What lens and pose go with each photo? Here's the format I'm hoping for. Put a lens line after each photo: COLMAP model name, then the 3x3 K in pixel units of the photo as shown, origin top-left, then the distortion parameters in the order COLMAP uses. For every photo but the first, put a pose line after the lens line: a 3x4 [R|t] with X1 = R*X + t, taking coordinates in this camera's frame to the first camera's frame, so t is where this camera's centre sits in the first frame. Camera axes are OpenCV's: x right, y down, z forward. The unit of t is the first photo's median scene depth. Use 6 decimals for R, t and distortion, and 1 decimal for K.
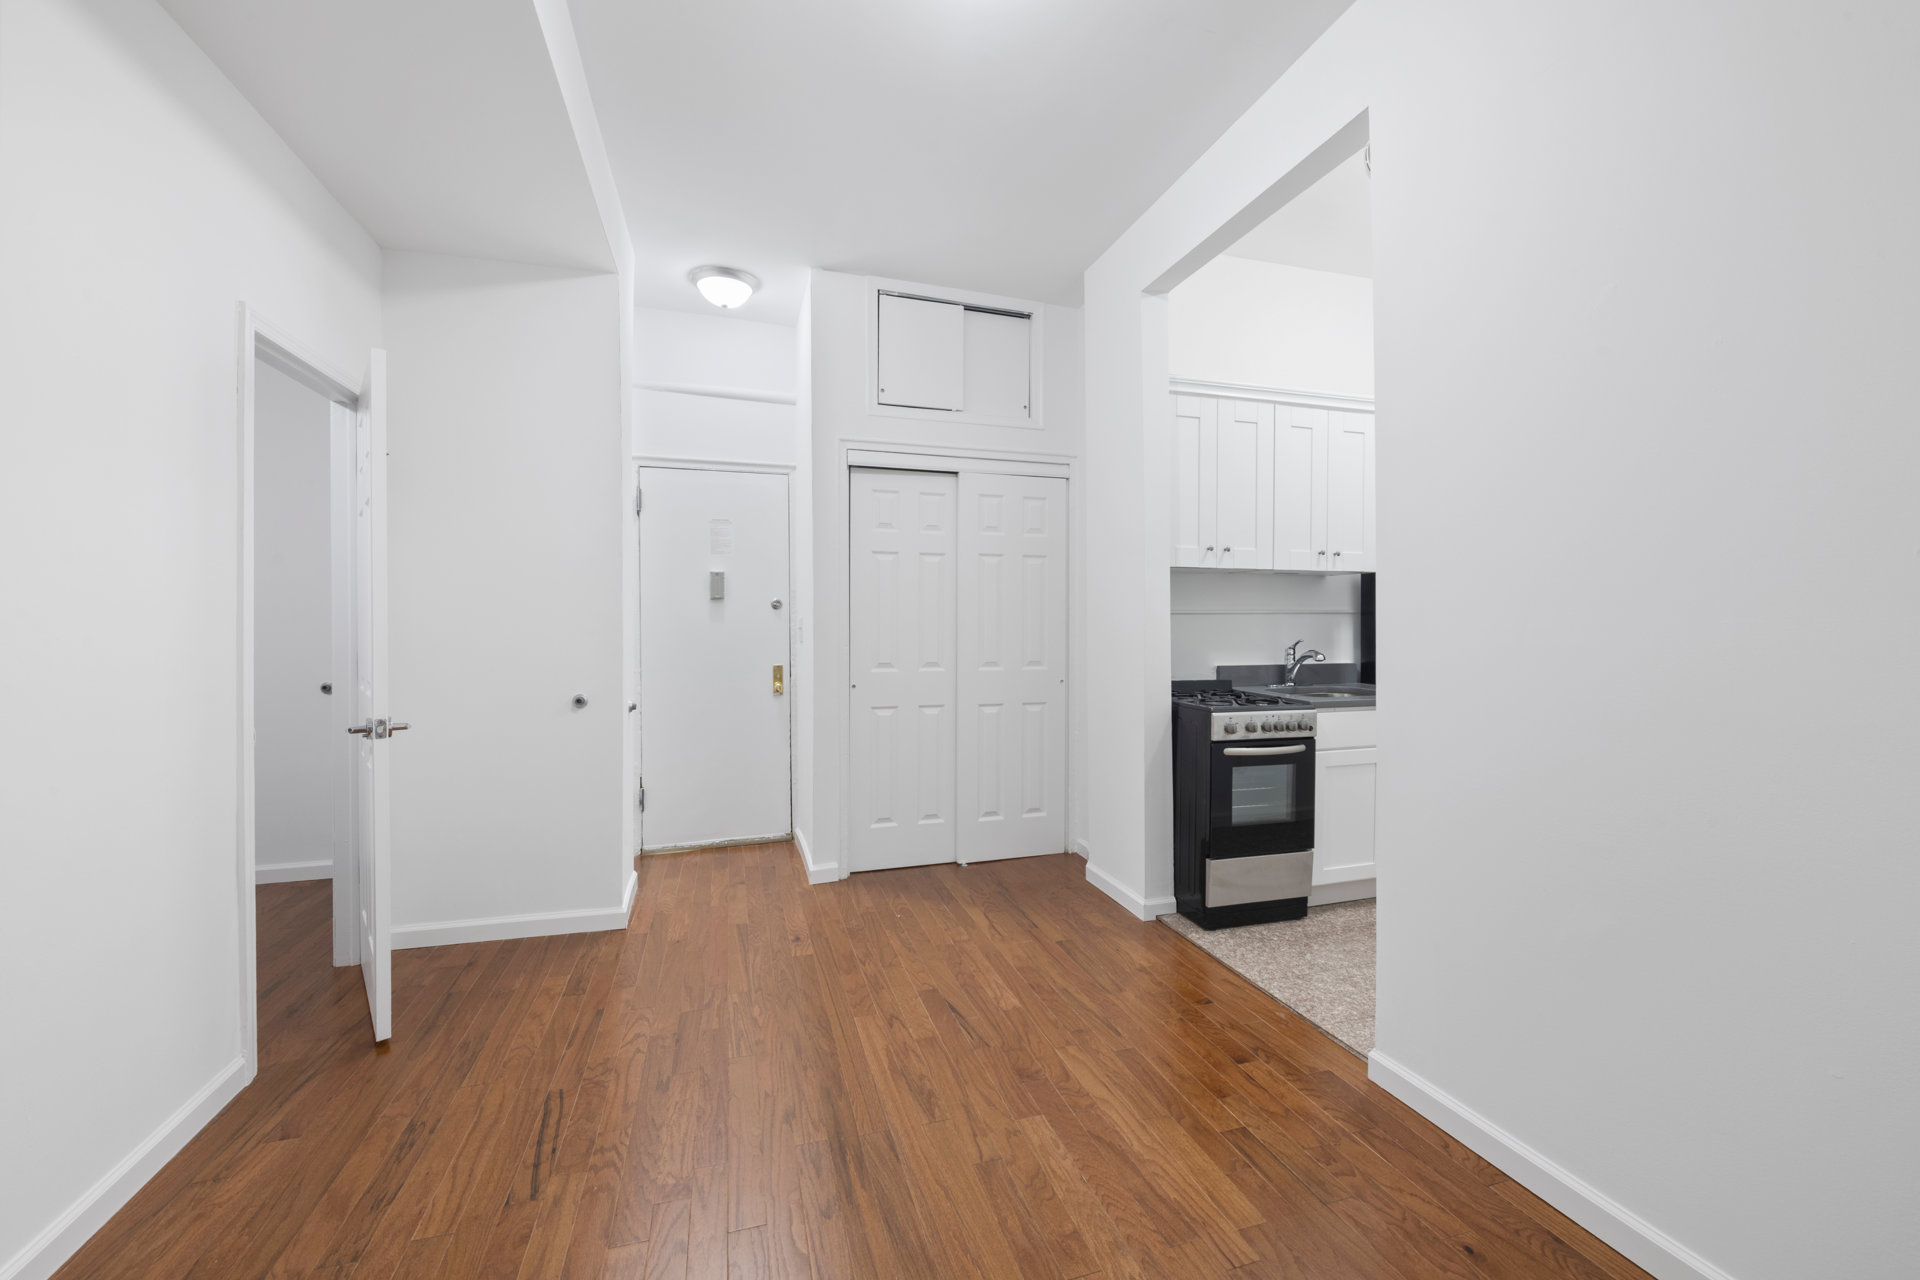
lens RADIAL K [[768.6, 0, 965.3], [0, 768.6, 630.9], [0, 0, 1]] dist [-0.000522, -0.000598]
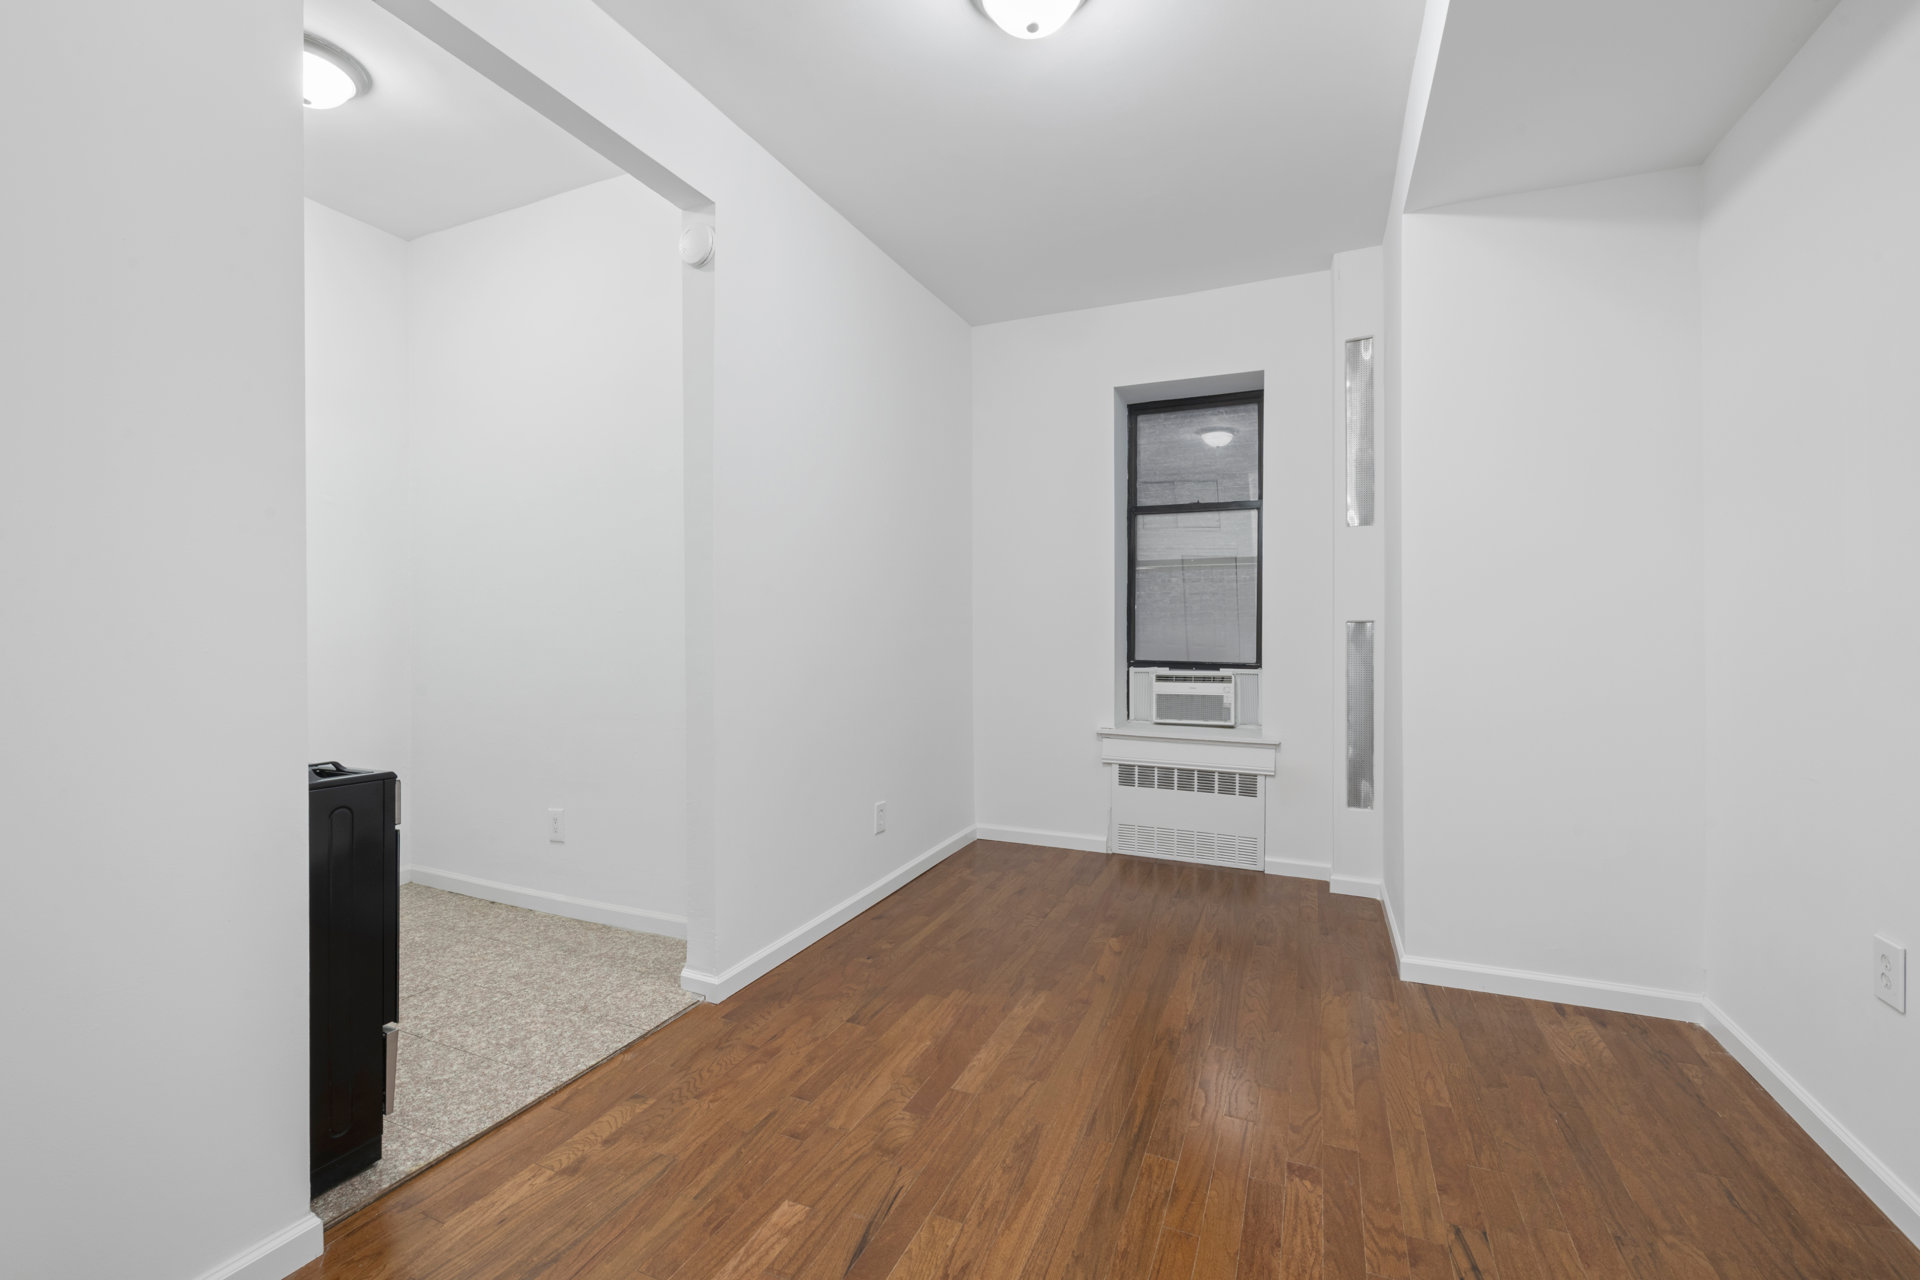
lens RADIAL K [[801.9, 0, 961.0], [0, 801.9, 631.3], [0, 0, 1]] dist [0.001212, 0.000187]
pose [[-0.755449, 0.003223, 0.655200, -0.635981], [0.009354, 0.999939, 0.005867, -0.009772], [-0.655141, 0.010561, -0.755433, 1.811149]]
